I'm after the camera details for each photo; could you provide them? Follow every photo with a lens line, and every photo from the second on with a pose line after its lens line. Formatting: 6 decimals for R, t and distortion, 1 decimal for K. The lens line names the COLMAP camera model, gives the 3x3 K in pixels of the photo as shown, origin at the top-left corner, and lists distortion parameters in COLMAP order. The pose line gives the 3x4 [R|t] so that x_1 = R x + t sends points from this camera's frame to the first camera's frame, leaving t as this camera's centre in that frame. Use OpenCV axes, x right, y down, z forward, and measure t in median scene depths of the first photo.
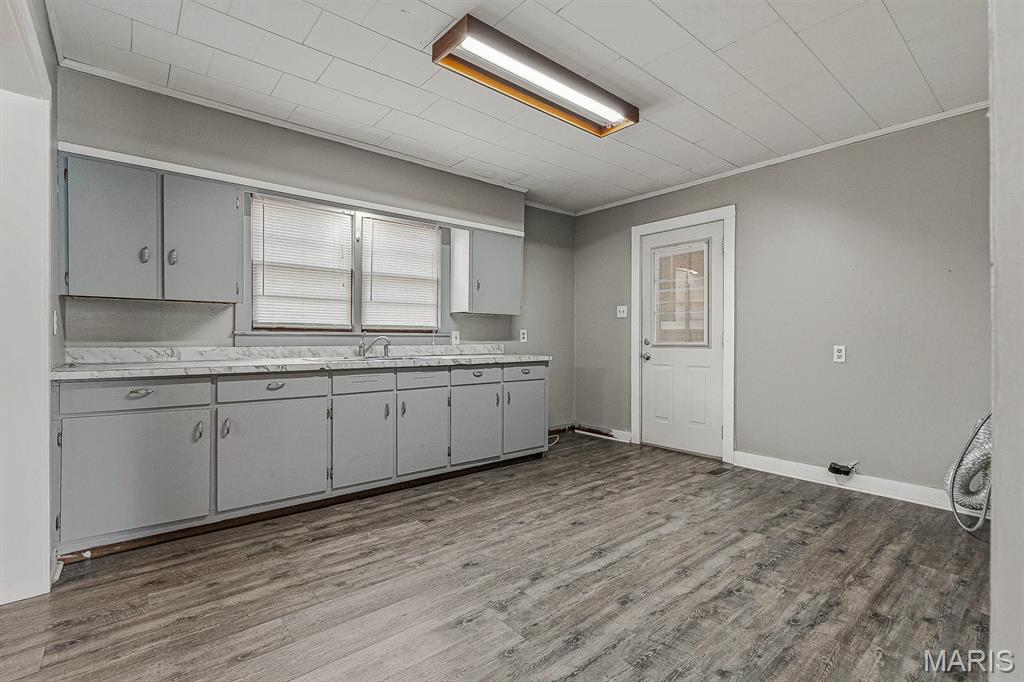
lens RADIAL K [[464.5, 0, 526.5], [0, 464.5, 341.6], [0, 0, 1]] dist [0.000083, 0.000281]
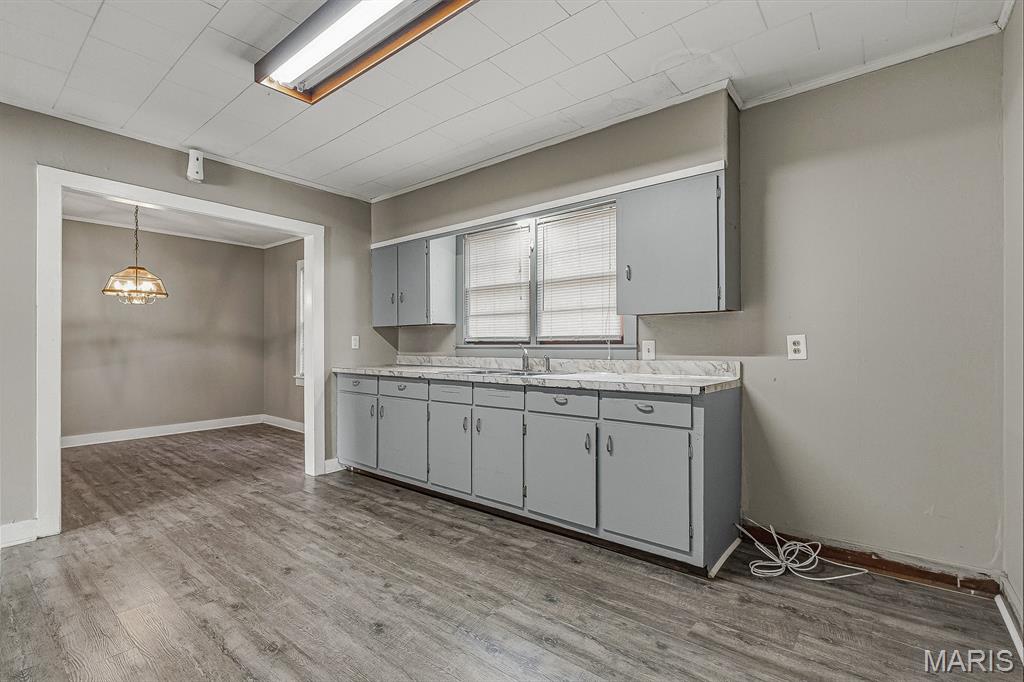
lens RADIAL K [[471.0, 0, 506.7], [0, 471.0, 344.7], [0, 0, 1]] dist [-0.004773, -0.000182]
pose [[0.165428, -0.006175, -0.986203, 0.677996], [-0.005916, 0.999956, -0.007253, -0.013595], [0.986204, 0.007035, 0.165384, 0.885103]]
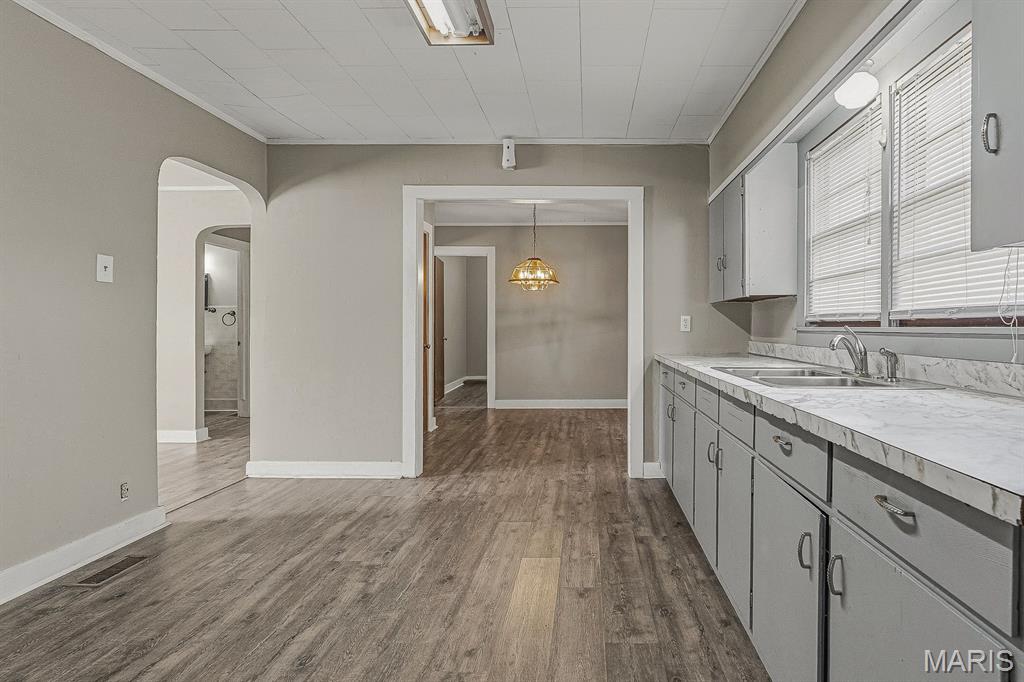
lens RADIAL K [[504.0, 0, 583.6], [0, 504.0, 333.0], [0, 0, 1]] dist [-0.002391, 0.000180]
pose [[-0.661942, 0.005067, -0.749538, 0.306490], [-0.008554, 0.999861, 0.014313, -0.020541], [0.749506, 0.015886, -0.661807, 1.265297]]
